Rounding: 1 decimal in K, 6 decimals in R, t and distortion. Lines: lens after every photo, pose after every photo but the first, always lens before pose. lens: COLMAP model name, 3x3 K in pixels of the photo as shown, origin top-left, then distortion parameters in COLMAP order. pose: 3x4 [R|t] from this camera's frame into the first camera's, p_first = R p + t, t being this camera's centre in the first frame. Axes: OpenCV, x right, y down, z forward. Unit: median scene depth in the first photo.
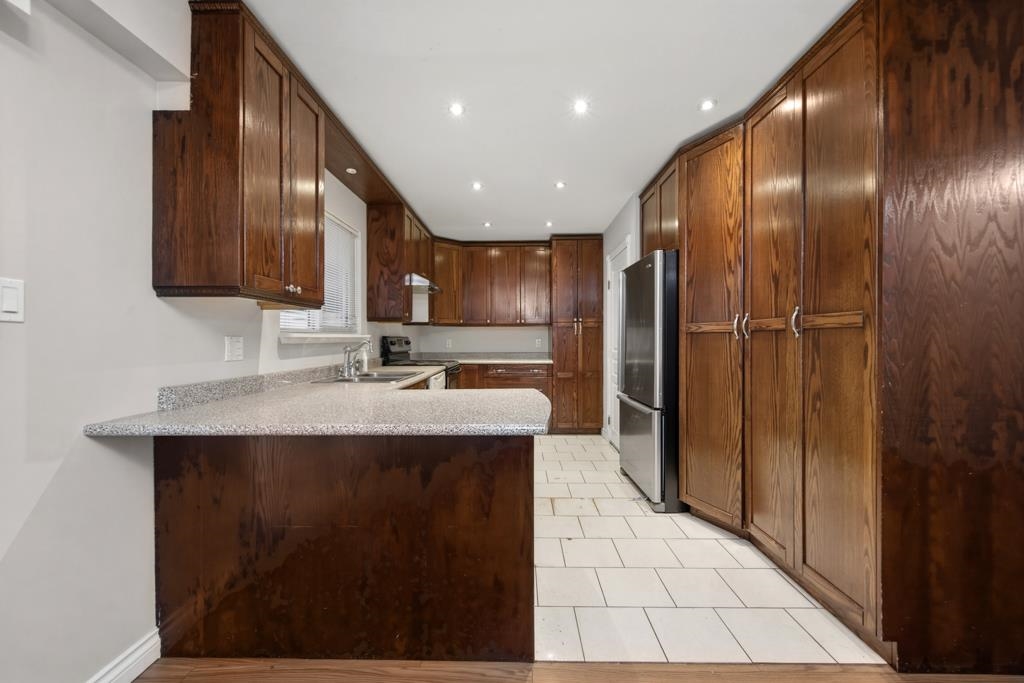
lens RADIAL K [[411.8, 0, 522.5], [0, 411.8, 339.6], [0, 0, 1]] dist [0.002162, -0.000431]
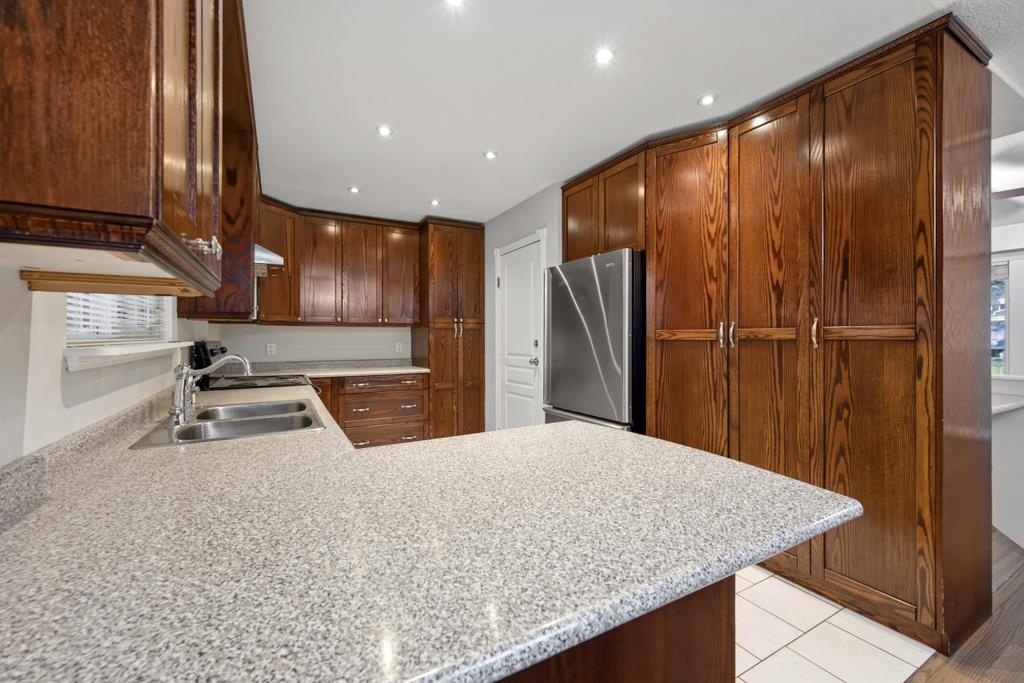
lens RADIAL K [[411.8, 0, 507.2], [0, 411.8, 338.6], [0, 0, 1]] dist [0.002162, -0.000431]
pose [[0.864822, -0.001444, 0.502077, -0.409282], [-0.000094, 0.999995, 0.003038, -0.025346], [-0.502079, -0.002675, 0.864818, 0.403063]]
